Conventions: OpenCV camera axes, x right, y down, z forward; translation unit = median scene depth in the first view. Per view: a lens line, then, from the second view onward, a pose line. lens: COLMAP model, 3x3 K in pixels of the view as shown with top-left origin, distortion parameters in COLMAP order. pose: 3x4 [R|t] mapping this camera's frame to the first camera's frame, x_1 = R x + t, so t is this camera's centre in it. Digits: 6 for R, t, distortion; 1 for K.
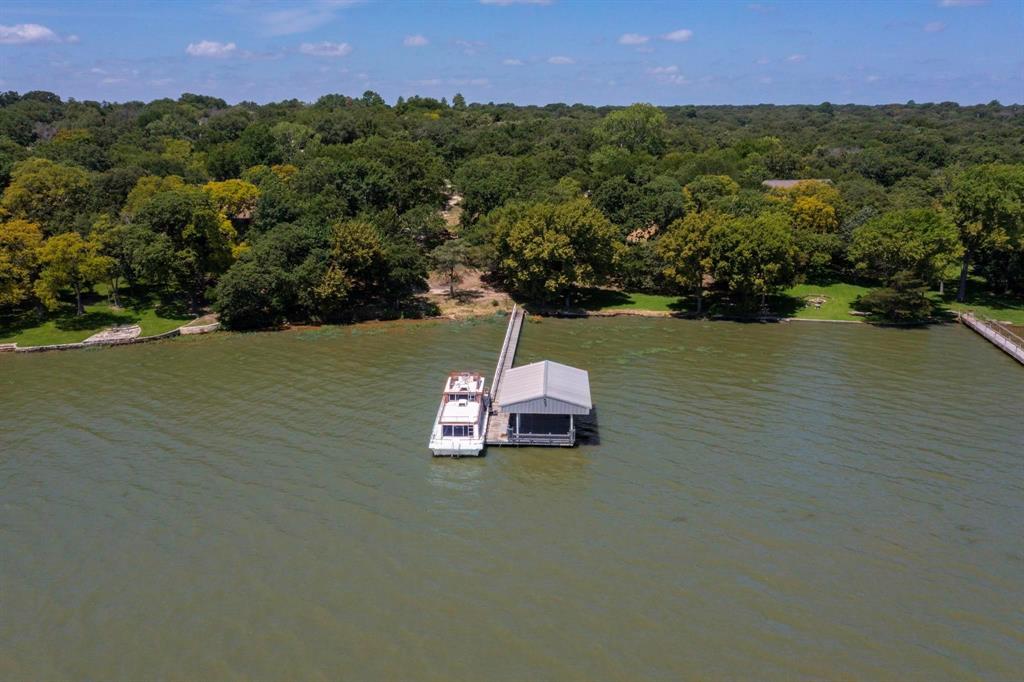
lens RADIAL K [[802.8, 0, 512.0], [0, 802.8, 341.0], [0, 0, 1]] dist [-0.006114, 0.004024]
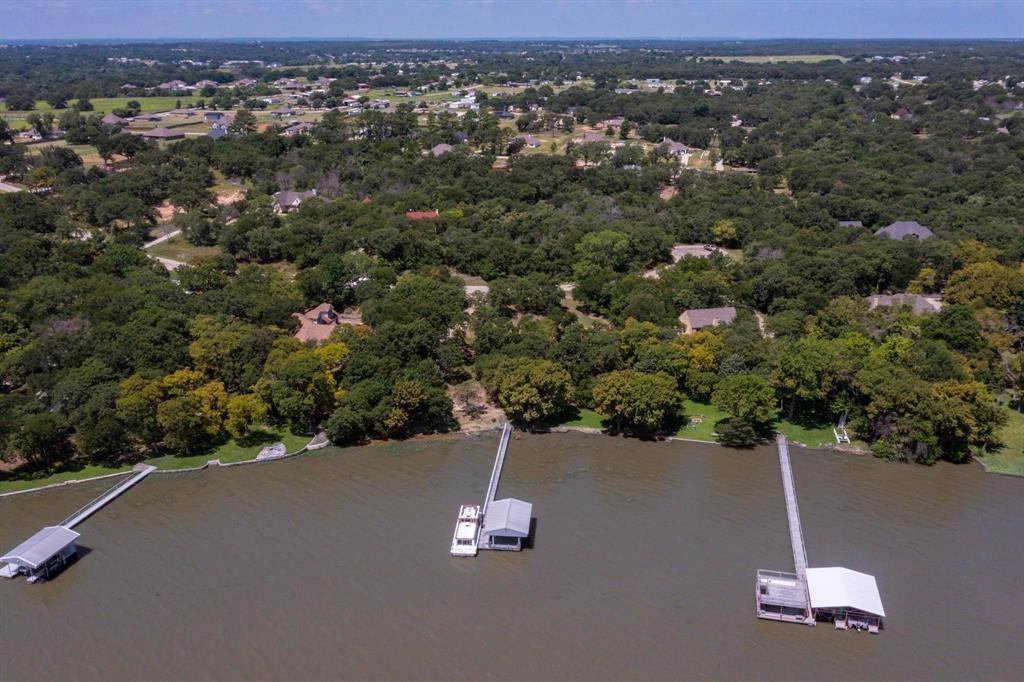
lens RADIAL K [[857.2, 0, 512.0], [0, 857.2, 341.0], [0, 0, 1]] dist [-0.008776, -0.006097]
pose [[0.999017, 0.008362, -0.043527, 0.096925], [-0.003792, 0.994567, 0.104032, -0.419658], [0.044161, -0.103765, 0.993621, -0.753643]]
